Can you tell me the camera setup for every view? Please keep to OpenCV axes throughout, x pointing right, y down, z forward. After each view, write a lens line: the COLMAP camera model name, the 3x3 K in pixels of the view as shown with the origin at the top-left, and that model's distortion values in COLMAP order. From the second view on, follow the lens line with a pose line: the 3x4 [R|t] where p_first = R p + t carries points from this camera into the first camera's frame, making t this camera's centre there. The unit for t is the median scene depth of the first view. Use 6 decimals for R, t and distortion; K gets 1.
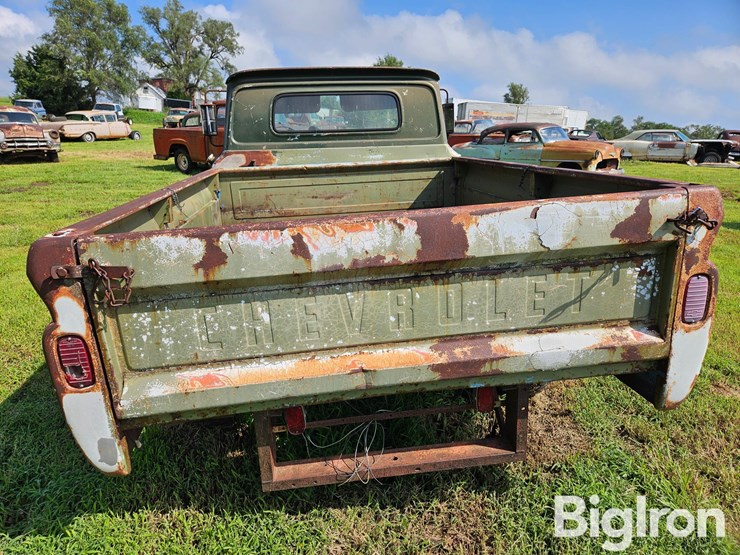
lens RADIAL K [[494.4, 0, 371.6], [0, 494.4, 279.8], [0, 0, 1]] dist [0.063981, -0.049509]
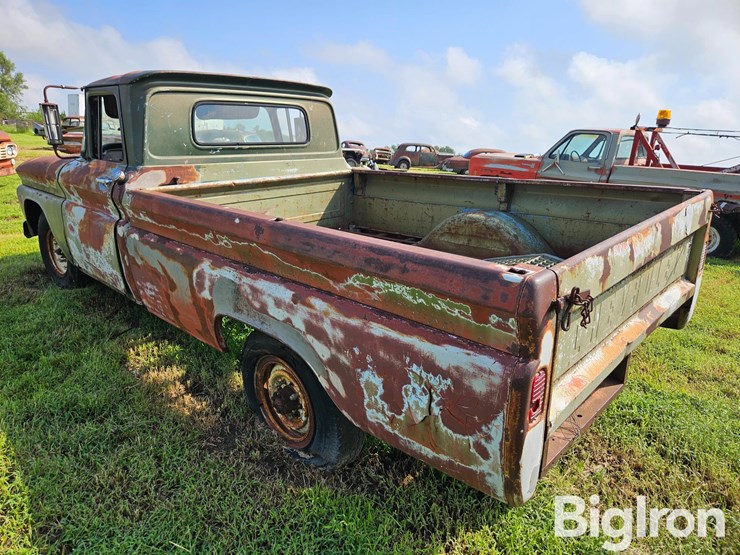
lens RADIAL K [[494.4, 0, 363.0], [0, 494.4, 281.0], [0, 0, 1]] dist [0.063981, -0.049509]
pose [[0.786008, -0.151516, 0.599362, -0.517933], [0.153909, 0.986935, 0.047655, -0.057614], [-0.598752, 0.054790, 0.799058, 0.143074]]
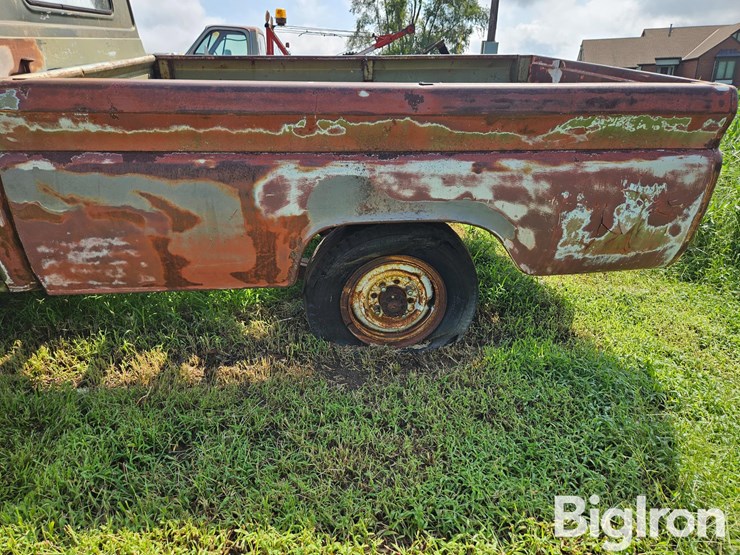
lens RADIAL K [[494.4, 0, 367.1], [0, 494.4, 277.3], [0, 0, 1]] dist [0.063981, -0.049509]
pose [[0.039284, -0.401452, 0.915037, -0.754817], [0.278438, 0.883871, 0.375824, -0.142701], [-0.959651, 0.240017, 0.146502, 0.652076]]
